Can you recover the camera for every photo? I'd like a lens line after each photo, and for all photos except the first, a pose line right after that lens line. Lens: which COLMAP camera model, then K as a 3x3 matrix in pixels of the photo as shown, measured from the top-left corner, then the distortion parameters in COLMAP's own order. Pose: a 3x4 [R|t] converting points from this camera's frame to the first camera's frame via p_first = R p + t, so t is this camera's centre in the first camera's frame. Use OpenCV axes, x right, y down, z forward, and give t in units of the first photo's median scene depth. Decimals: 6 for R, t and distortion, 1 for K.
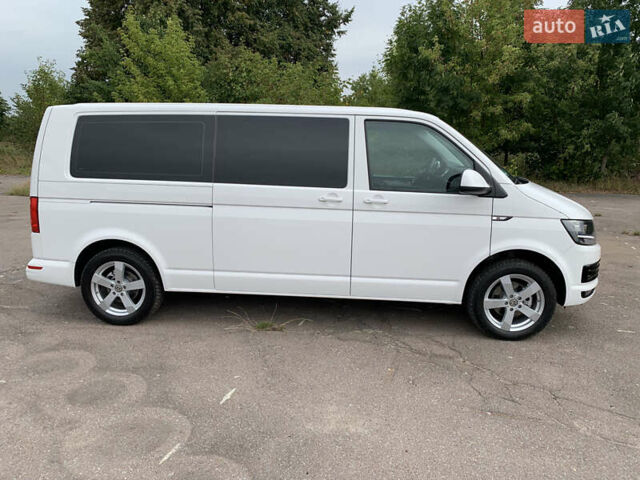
lens RADIAL K [[487.8, 0, 325.8], [0, 487.8, 236.3], [0, 0, 1]] dist [0.032039, -0.029456]
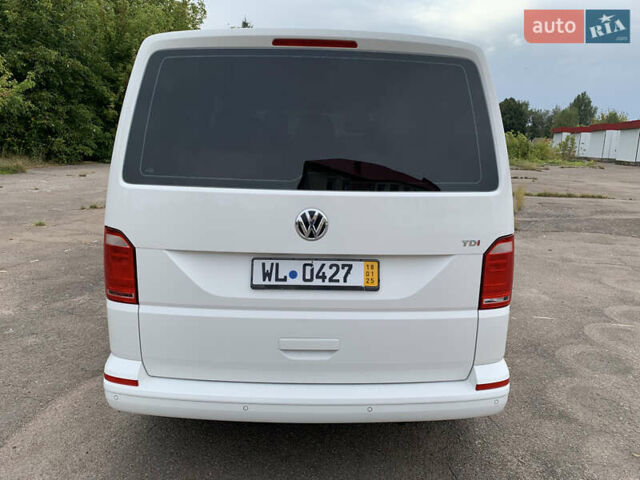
lens RADIAL K [[487.8, 0, 324.1], [0, 487.8, 239.4], [0, 0, 1]] dist [0.032039, -0.029456]
pose [[-0.088449, -0.214119, 0.972795, -1.101604], [0.160596, 0.960780, 0.226076, -0.224078], [-0.983049, 0.176223, -0.050593, 1.261318]]
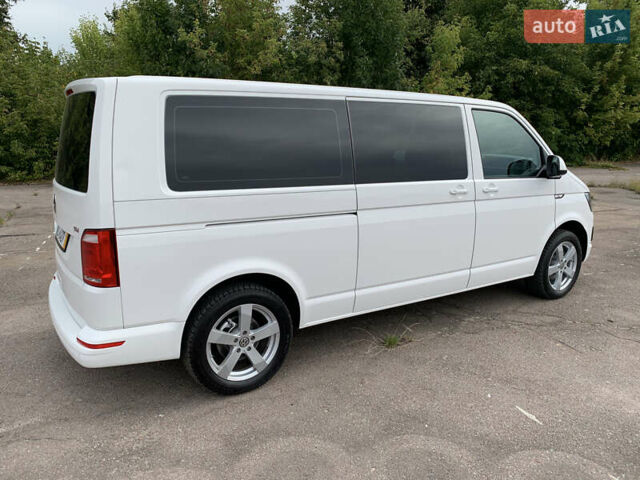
lens RADIAL K [[487.8, 0, 320.7], [0, 487.8, 237.7], [0, 0, 1]] dist [0.032039, -0.029456]
pose [[0.800664, -0.136265, 0.583411, -0.765330], [0.121796, 0.990477, 0.064191, -0.079455], [-0.586602, 0.019662, 0.809636, 0.375391]]
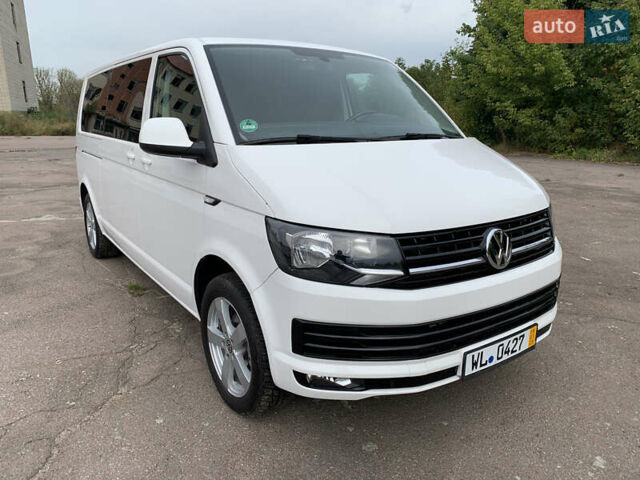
lens RADIAL K [[487.8, 0, 325.3], [0, 487.8, 234.8], [0, 0, 1]] dist [0.032039, -0.029456]
pose [[0.636130, 0.167734, -0.753130, 0.874225], [-0.138013, 0.985079, 0.102820, -0.073858], [0.759139, 0.038535, 0.649787, 0.691772]]
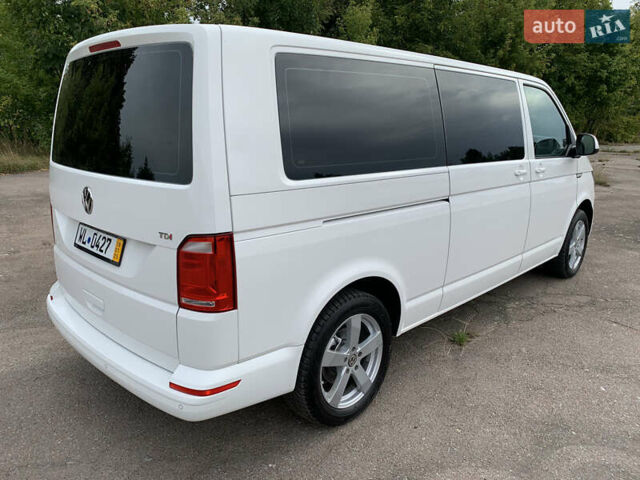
lens RADIAL K [[487.8, 0, 325.2], [0, 487.8, 240.7], [0, 0, 1]] dist [0.032039, -0.029456]
pose [[0.639972, -0.196308, 0.742899, -0.896387], [0.146876, 0.980241, 0.132498, -0.122991], [-0.754231, 0.024319, 0.656159, 0.668741]]
